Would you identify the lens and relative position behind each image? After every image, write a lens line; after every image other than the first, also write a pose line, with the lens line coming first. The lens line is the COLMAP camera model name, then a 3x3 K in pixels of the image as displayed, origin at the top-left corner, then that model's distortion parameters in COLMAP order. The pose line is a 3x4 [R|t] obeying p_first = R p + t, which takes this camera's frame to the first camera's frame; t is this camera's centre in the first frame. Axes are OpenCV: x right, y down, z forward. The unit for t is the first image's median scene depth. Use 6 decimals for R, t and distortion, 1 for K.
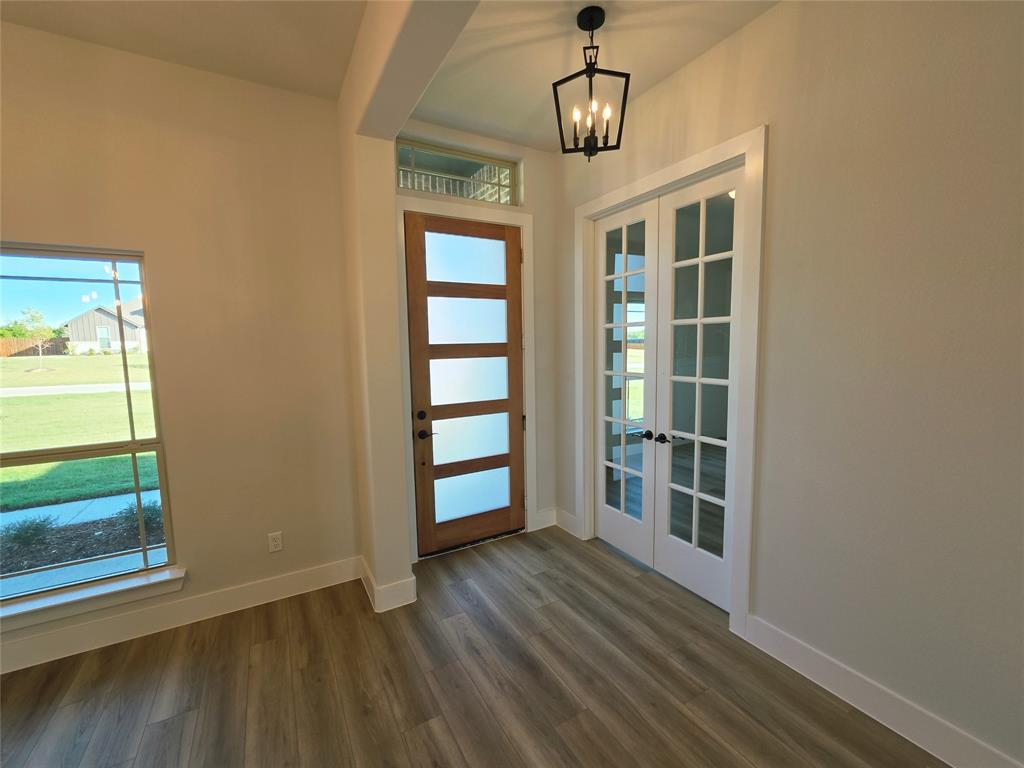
lens RADIAL K [[433.9, 0, 512.0], [0, 433.9, 384.0], [0, 0, 1]] dist [-0.002292, 0.000028]
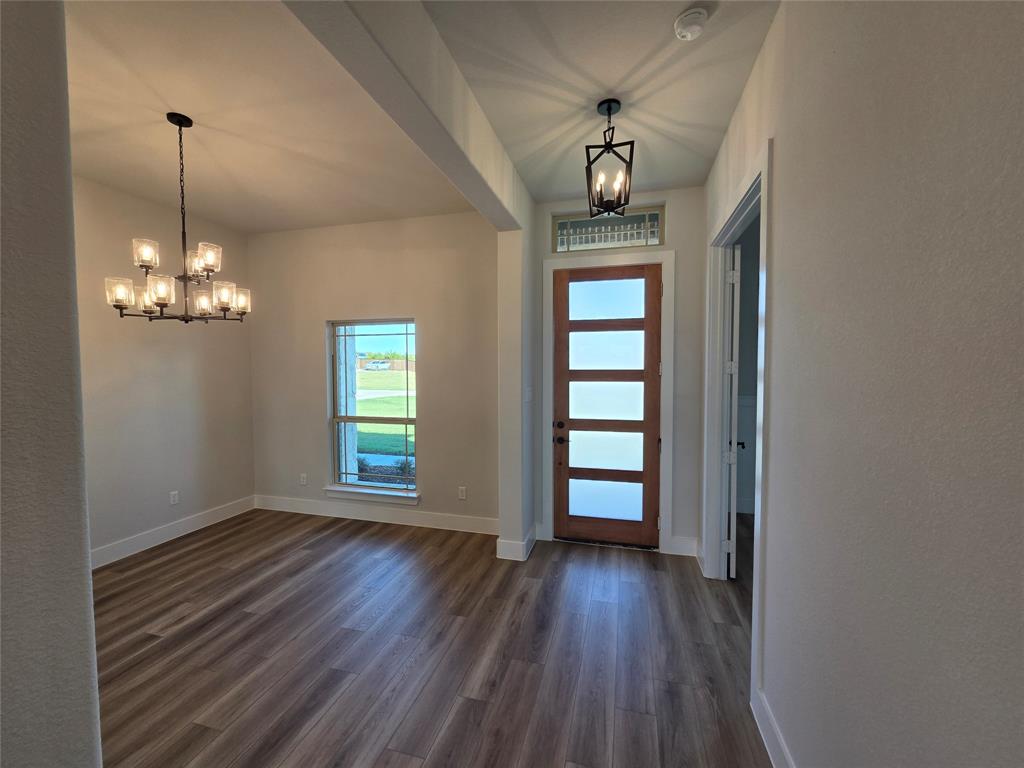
lens RADIAL K [[422.0, 0, 513.1], [0, 422.0, 382.9], [0, 0, 1]] dist [-0.006663, -0.000119]
pose [[0.706512, 0.041701, -0.706472, 0.571730], [-0.081048, 0.996462, -0.022234, -0.012462], [0.703045, 0.072967, 0.707392, 0.016893]]
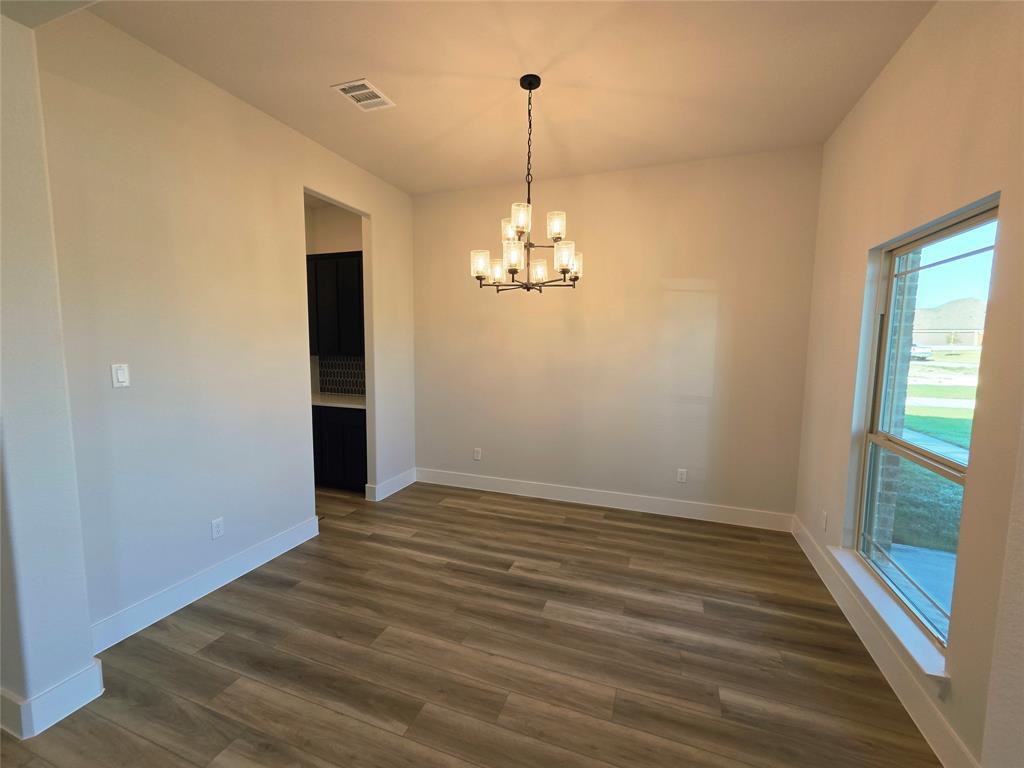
lens RADIAL K [[430.2, 0, 497.1], [0, 430.2, 383.3], [0, 0, 1]] dist [-0.000205, -0.000099]
pose [[-0.772614, 0.074481, -0.630492, 0.121293], [-0.057024, 0.980940, 0.185757, -0.072802], [0.632309, 0.179471, -0.753641, 0.794819]]
